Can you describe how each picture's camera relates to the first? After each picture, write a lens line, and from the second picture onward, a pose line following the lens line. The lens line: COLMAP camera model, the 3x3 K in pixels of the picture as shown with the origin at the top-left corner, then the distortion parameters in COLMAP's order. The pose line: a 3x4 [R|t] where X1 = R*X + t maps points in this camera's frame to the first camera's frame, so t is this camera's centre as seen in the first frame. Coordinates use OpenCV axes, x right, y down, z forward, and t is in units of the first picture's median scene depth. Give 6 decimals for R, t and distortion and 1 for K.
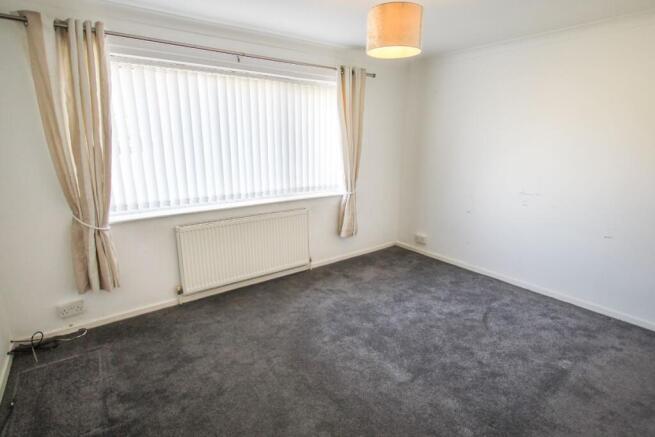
lens RADIAL K [[332.4, 0, 324.5], [0, 332.4, 221.0], [0, 0, 1]] dist [-0.000312, 0.000133]
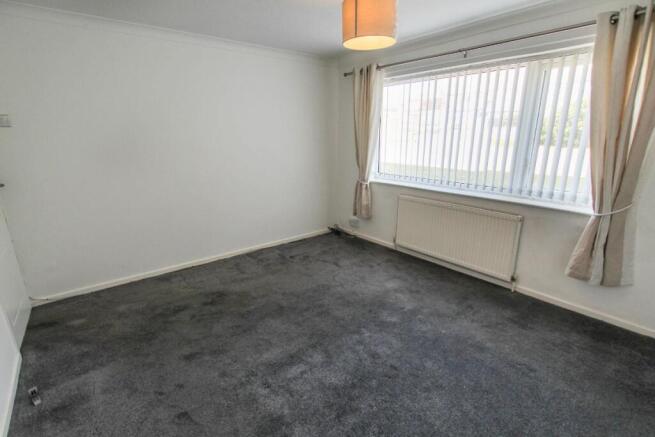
lens RADIAL K [[306.6, 0, 327.5], [0, 306.6, 218.5], [0, 0, 1]] dist [-0.003467, -0.000557]
pose [[0.050028, 0.265416, -0.962835, 0.779339], [-0.224571, 0.942345, 0.248100, -0.134296], [0.973173, 0.203813, 0.106748, 0.561645]]
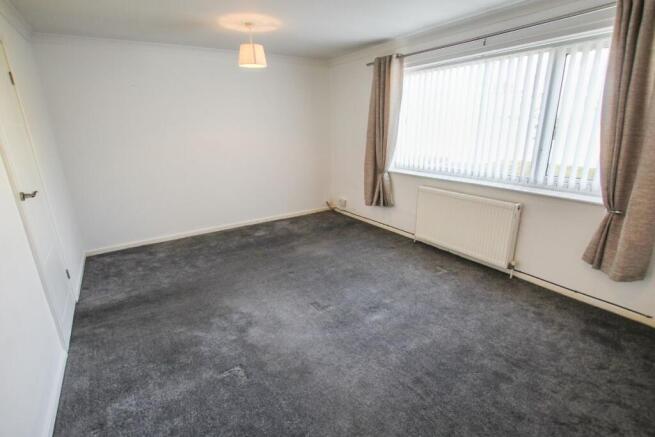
lens RADIAL K [[318.7, 0, 334.8], [0, 318.7, 222.3], [0, 0, 1]] dist [0.008640, 0.000025]
pose [[-0.046186, 0.293976, -0.954696, 0.885052], [-0.221843, 0.928832, 0.296744, -0.151868], [0.973988, 0.225498, 0.022318, 0.637891]]
